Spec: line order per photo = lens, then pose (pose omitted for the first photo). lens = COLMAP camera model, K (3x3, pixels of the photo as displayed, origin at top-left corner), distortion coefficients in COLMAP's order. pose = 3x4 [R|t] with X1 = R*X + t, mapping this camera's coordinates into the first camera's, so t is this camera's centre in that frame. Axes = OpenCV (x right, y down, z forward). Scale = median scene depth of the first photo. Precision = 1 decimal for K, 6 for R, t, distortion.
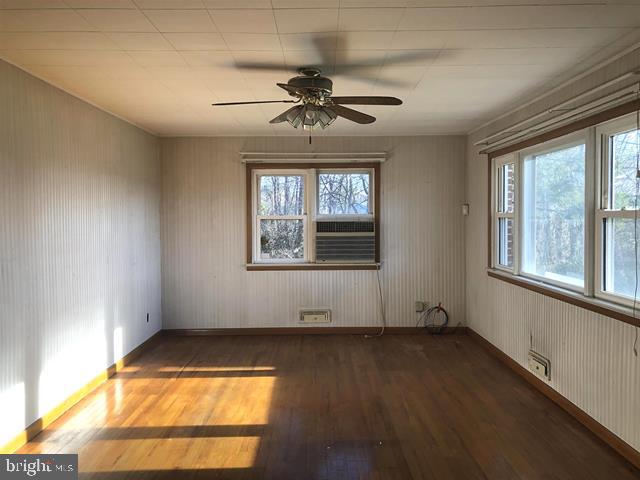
lens RADIAL K [[521.0, 0, 317.8], [0, 521.0, 237.2], [0, 0, 1]] dist [0.005436, 0.004556]
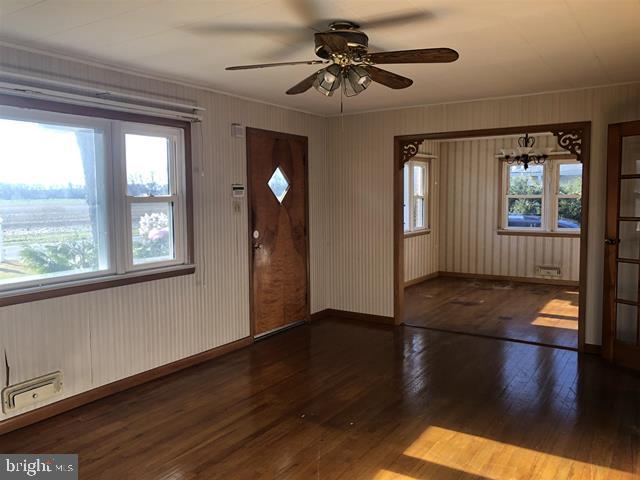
lens RADIAL K [[521.0, 0, 317.8], [0, 521.0, 237.2], [0, 0, 1]] dist [0.005436, 0.004556]
pose [[-0.830973, -0.031260, 0.555434, -0.374713], [0.034558, 0.993591, 0.107621, -0.059709], [-0.555239, 0.108625, -0.824567, 1.425615]]
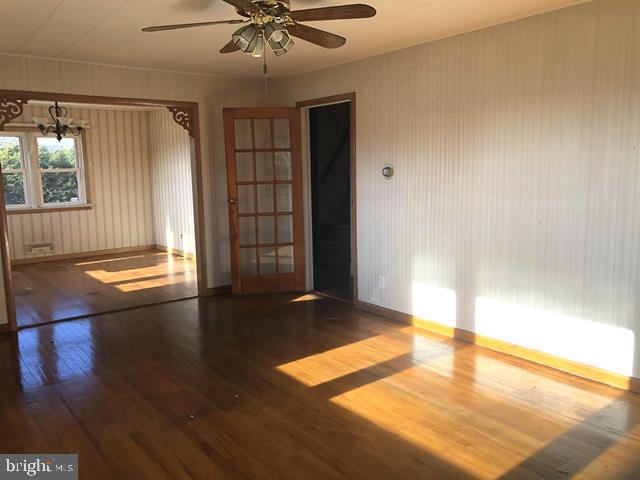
lens RADIAL K [[521.0, 0, 317.8], [0, 521.0, 237.2], [0, 0, 1]] dist [0.005436, 0.004556]
pose [[-0.791671, 0.101354, -0.602482, 0.364880], [-0.002319, 0.985638, 0.168858, -0.053471], [0.610943, 0.135077, -0.780066, 1.416763]]
